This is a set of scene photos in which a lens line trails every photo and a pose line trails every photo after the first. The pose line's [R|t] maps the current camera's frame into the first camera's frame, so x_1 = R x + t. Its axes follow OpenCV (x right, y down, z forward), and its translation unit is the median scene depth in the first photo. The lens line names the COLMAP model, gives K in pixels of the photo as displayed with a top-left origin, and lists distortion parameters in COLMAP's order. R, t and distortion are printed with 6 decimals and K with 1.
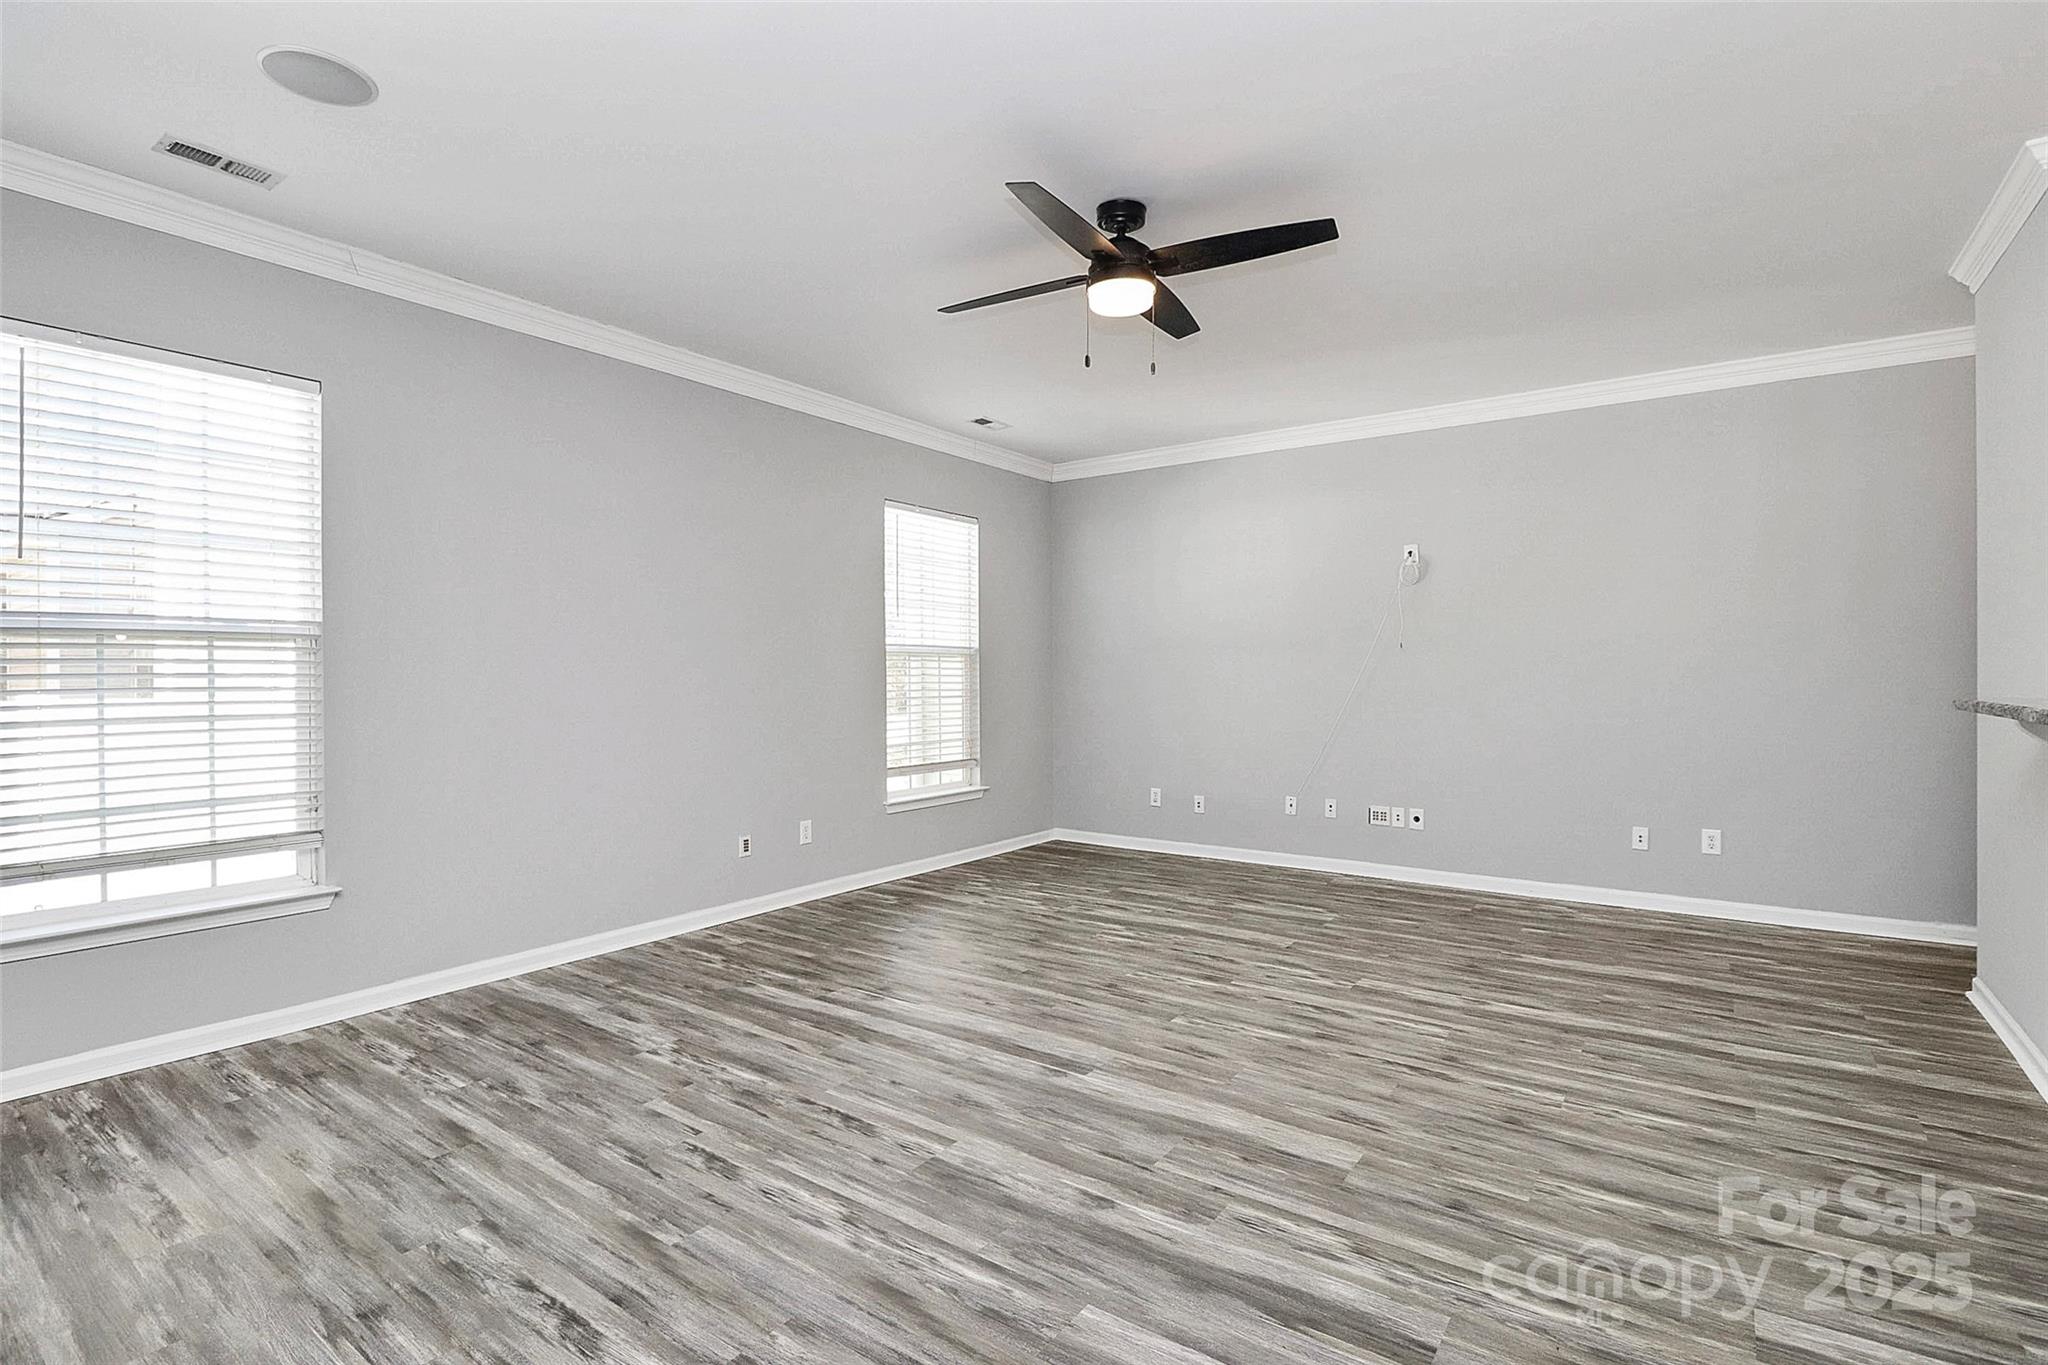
lens RADIAL K [[939.7, 0, 1028.0], [0, 939.7, 682.8], [0, 0, 1]] dist [0.002088, -0.013185]
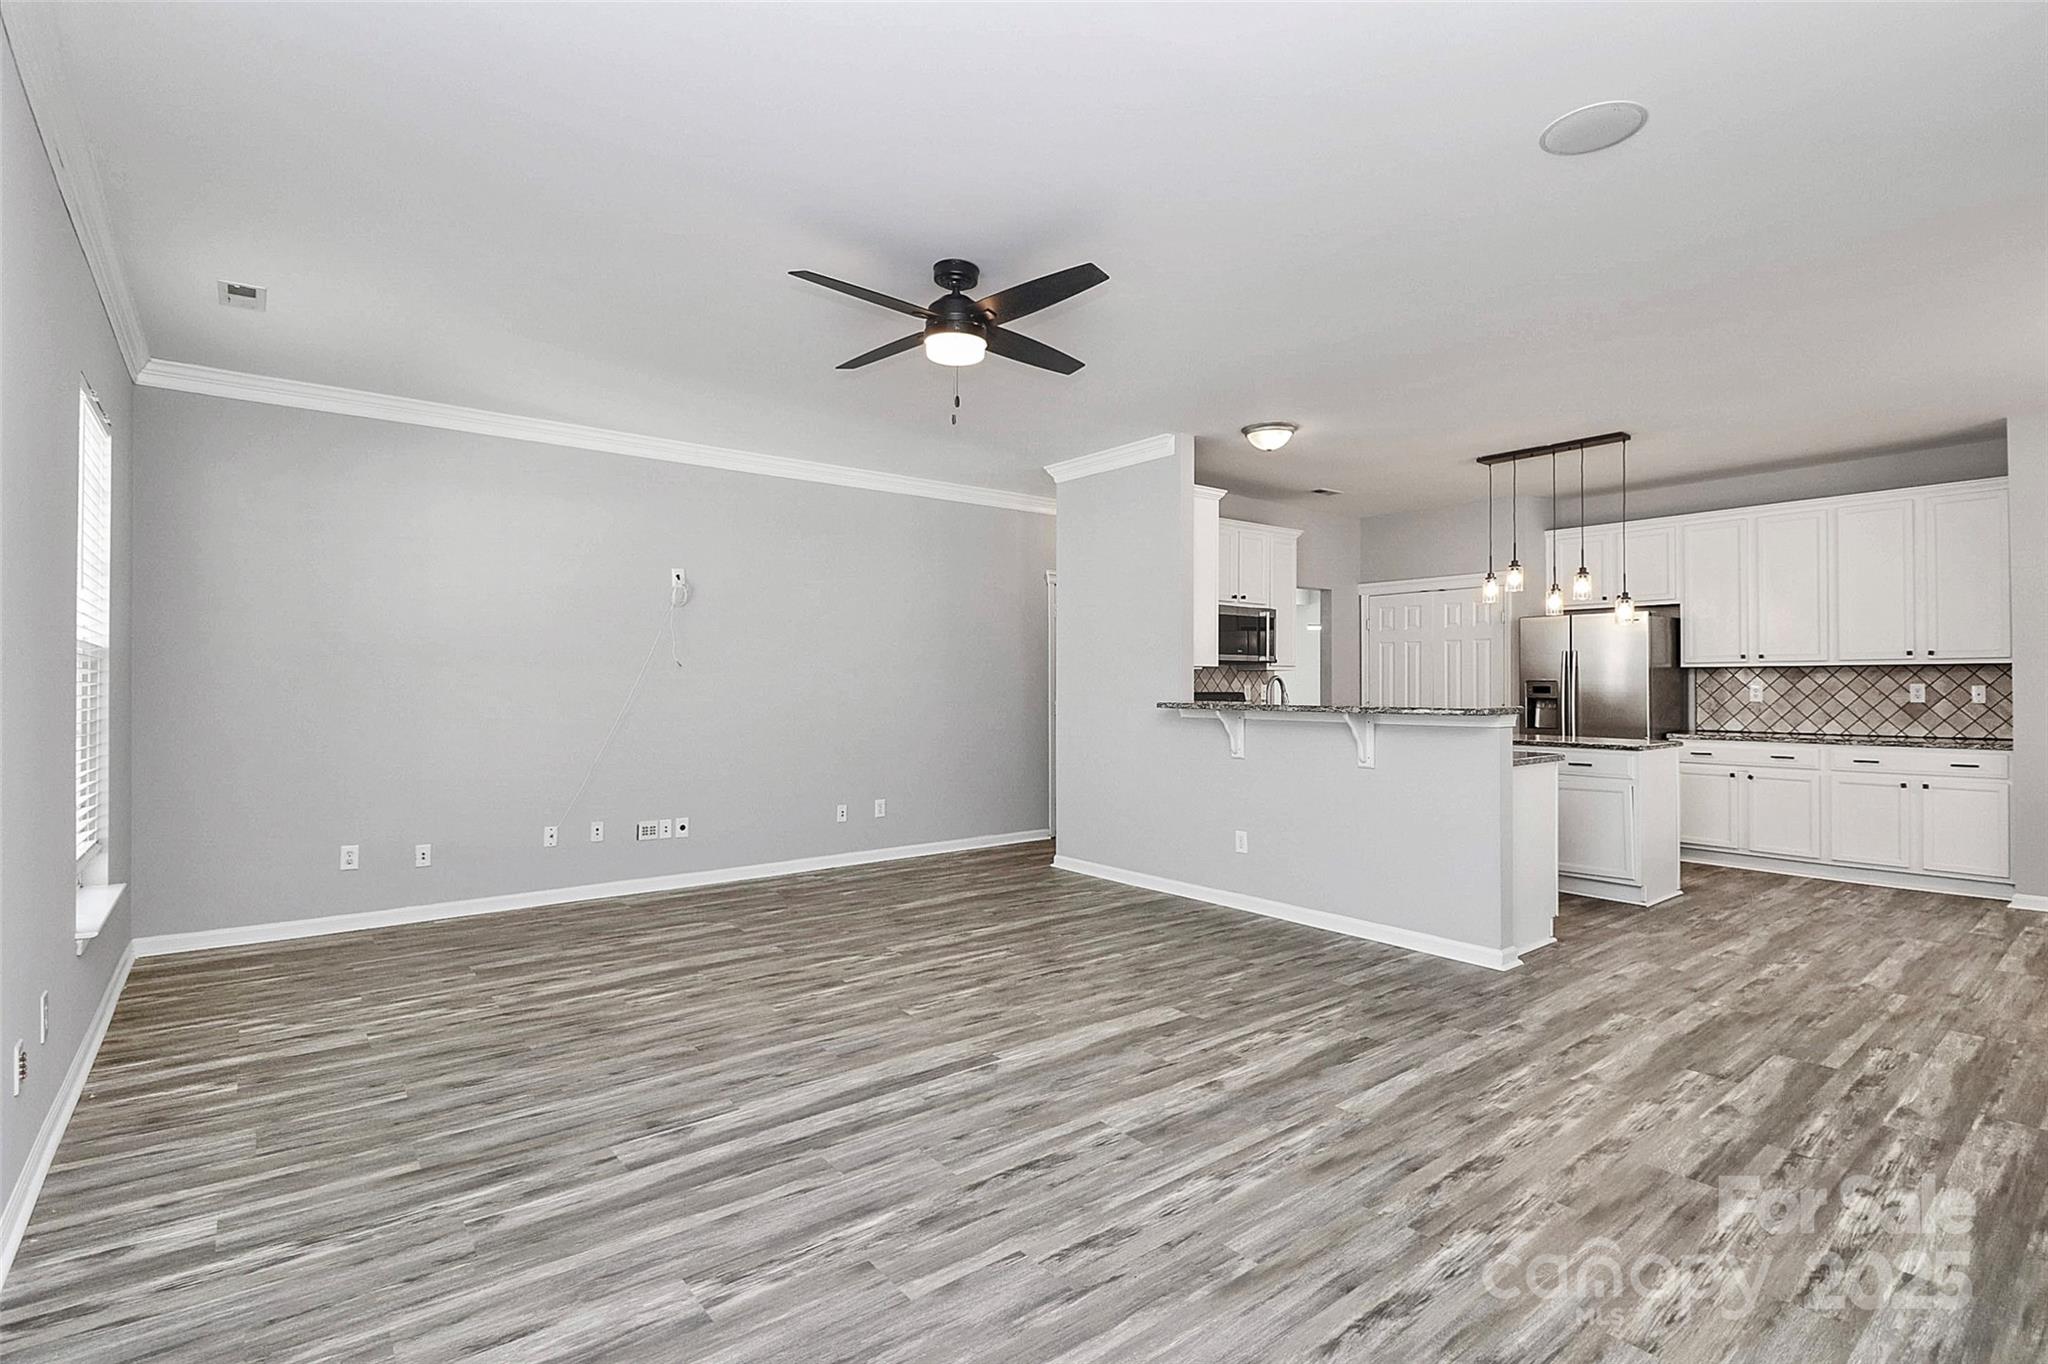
lens RADIAL K [[939.7, 0, 1028.0], [0, 939.7, 682.3], [0, 0, 1]] dist [0.002088, -0.013185]
pose [[0.301561, 0.003440, 0.953441, -0.821965], [0.012553, 0.999892, -0.007578, -0.008706], [-0.953364, 0.014254, 0.301485, 0.538597]]
